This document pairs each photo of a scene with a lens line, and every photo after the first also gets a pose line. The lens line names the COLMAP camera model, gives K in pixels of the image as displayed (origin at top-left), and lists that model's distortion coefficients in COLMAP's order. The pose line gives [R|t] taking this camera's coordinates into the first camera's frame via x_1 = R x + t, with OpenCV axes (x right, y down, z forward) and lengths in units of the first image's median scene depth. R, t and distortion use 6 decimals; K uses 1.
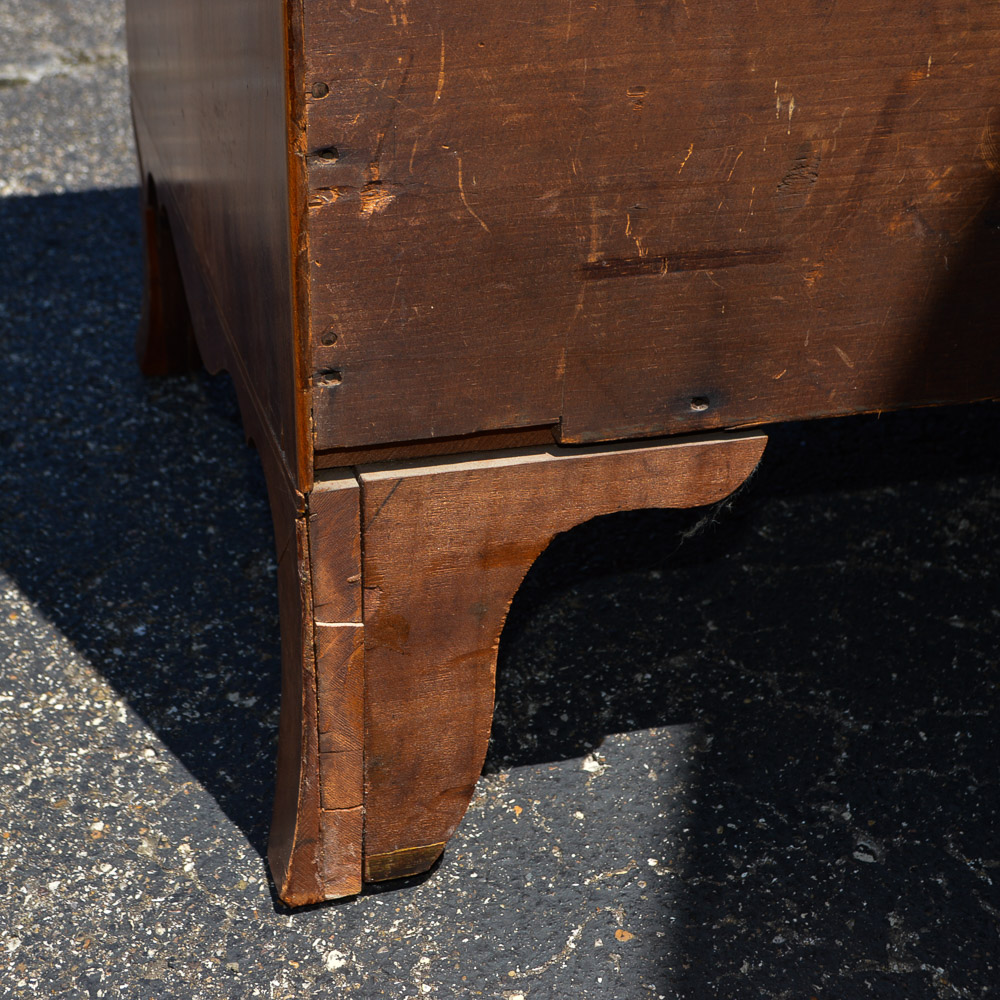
lens RADIAL K [[2102.7, 0, 495.8], [0, 2102.7, 493.2], [0, 0, 1]] dist [-0.047885, 0.000000]
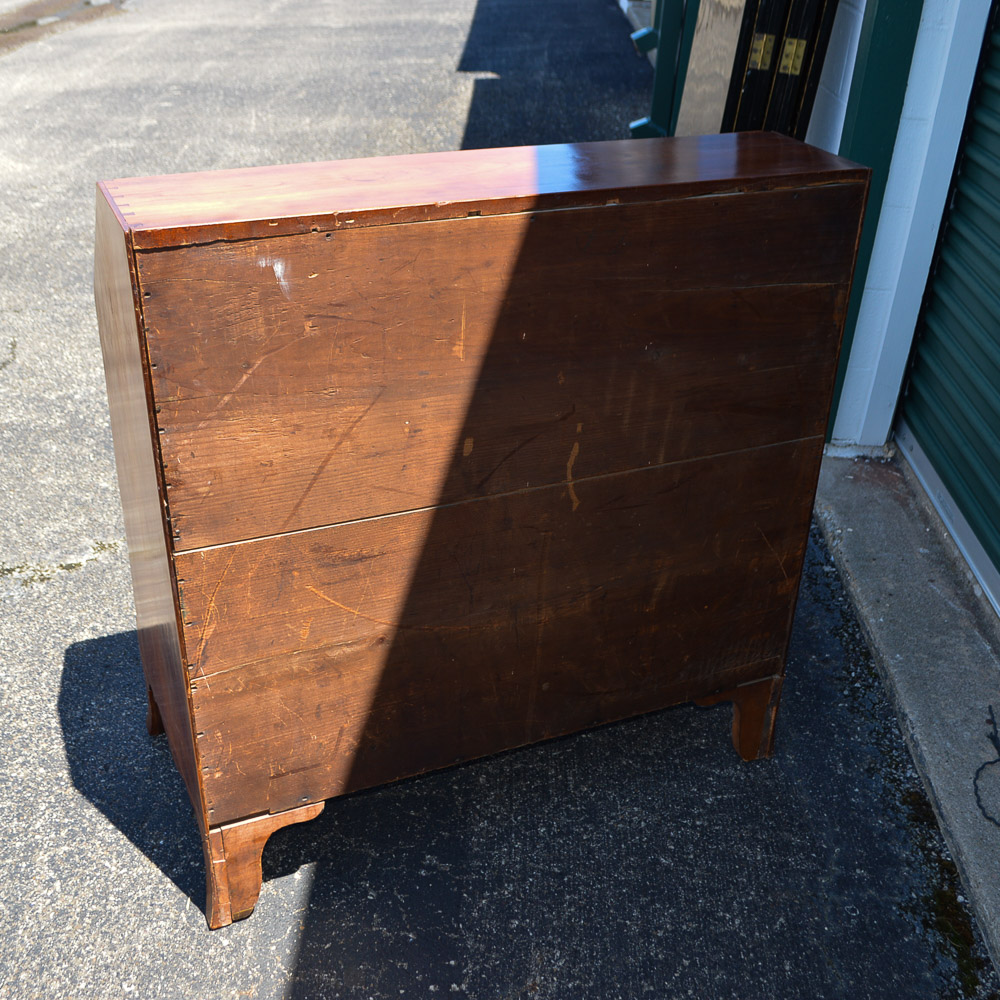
lens RADIAL K [[1382.1, 0, 509.0], [0, 1382.1, 508.2], [0, 0, 1]] dist [-0.076874, 0.000000]
pose [[0.989850, -0.074237, 0.121186, 0.176532], [0.077738, 0.996675, -0.024408, -0.429465], [-0.118971, 0.033581, 0.992330, -1.439208]]
